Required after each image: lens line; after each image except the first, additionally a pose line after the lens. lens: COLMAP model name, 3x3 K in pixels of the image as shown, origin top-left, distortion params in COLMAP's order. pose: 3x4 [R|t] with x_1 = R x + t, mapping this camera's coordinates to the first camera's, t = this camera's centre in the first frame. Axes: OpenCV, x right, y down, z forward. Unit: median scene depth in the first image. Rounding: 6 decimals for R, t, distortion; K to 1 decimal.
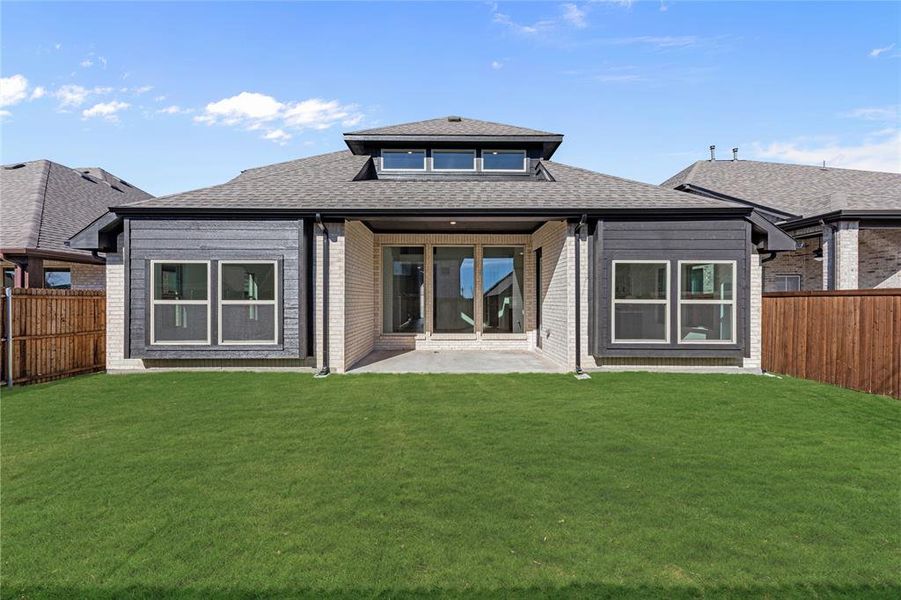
lens RADIAL K [[461.3, 0, 473.9], [0, 461.3, 298.8], [0, 0, 1]] dist [0.002249, 0.000161]
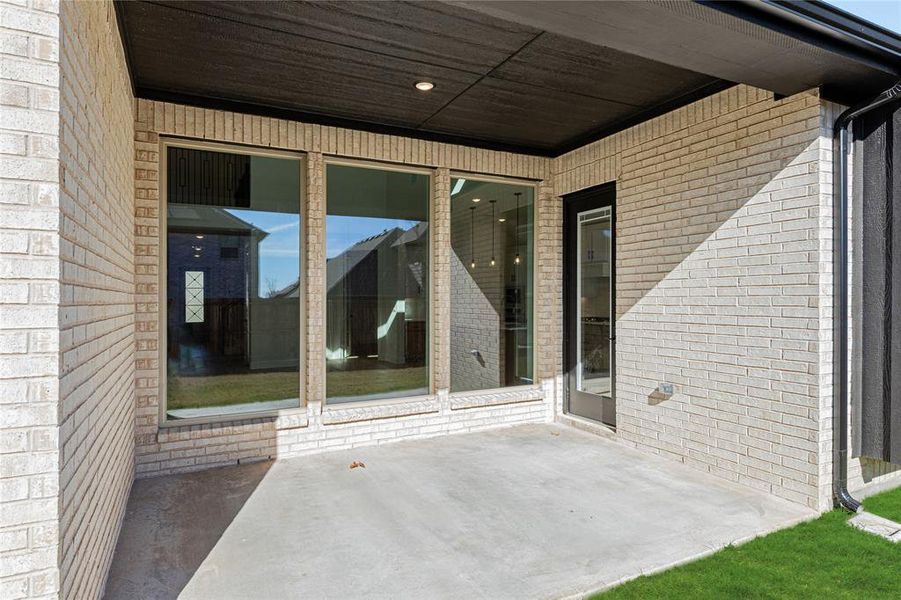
lens RADIAL K [[524.8, 0, 450.5], [0, 524.8, 302.4], [0, 0, 1]] dist [0.002415, 0.000609]
pose [[0.893684, -0.010471, 0.448574, -0.185920], [0.005206, 0.999902, 0.012969, -0.009935], [-0.448666, -0.009255, 0.893652, 0.594924]]
